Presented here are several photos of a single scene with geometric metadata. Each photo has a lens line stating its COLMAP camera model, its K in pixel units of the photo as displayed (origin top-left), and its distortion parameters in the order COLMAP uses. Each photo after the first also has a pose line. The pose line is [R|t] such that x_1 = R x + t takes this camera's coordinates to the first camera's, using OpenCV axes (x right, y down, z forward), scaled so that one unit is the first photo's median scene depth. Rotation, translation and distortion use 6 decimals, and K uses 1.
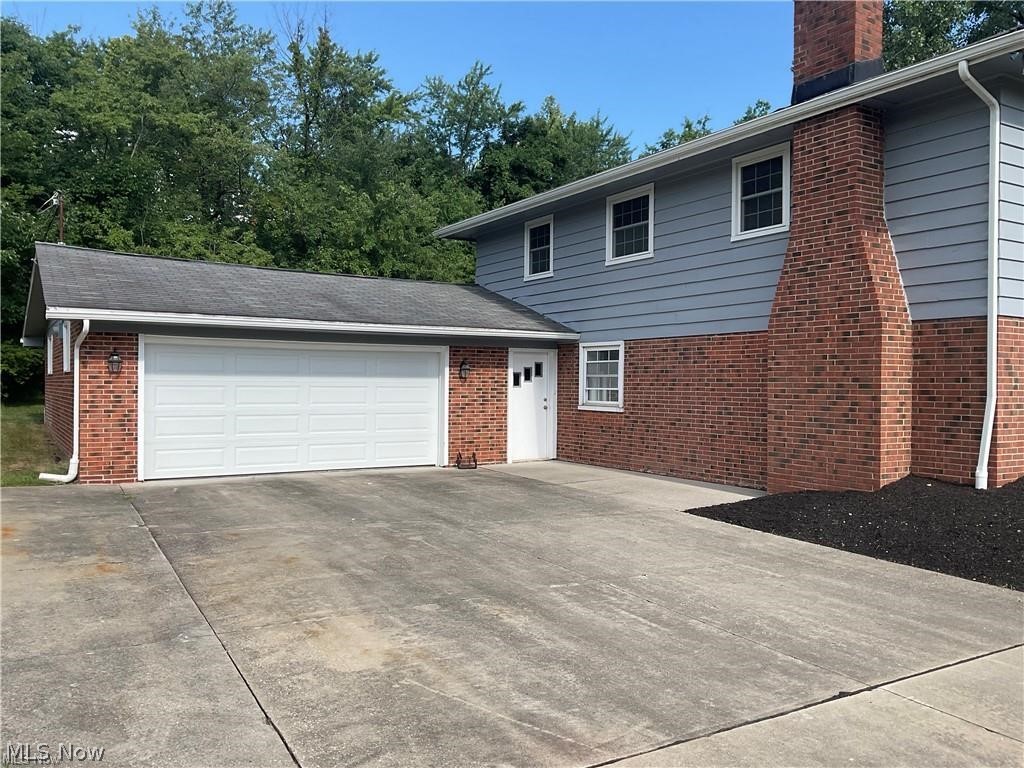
lens RADIAL K [[843.9, 0, 512.0], [0, 843.9, 384.0], [0, 0, 1]] dist [0.092478, -0.180006]
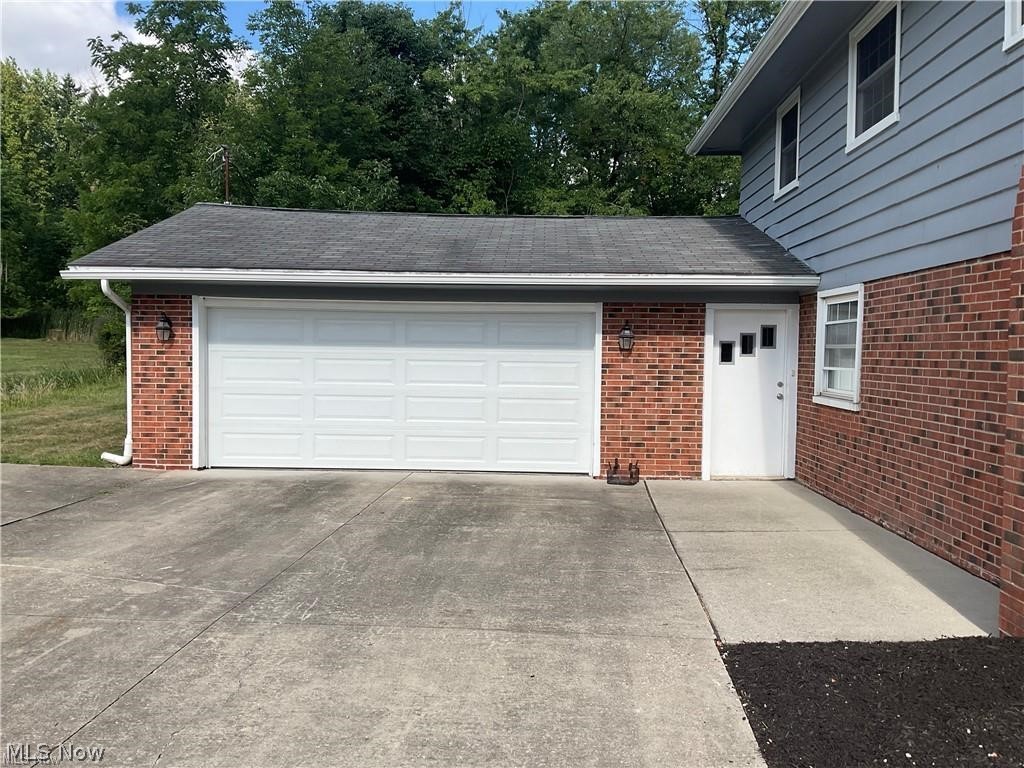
lens RADIAL K [[843.9, 0, 512.0], [0, 843.9, 384.0], [0, 0, 1]] dist [0.092478, -0.180006]
pose [[0.831833, 0.026160, -0.554410, 0.245211], [-0.007839, 0.999343, 0.035393, -0.002882], [0.554971, -0.025095, 0.831491, 0.388351]]
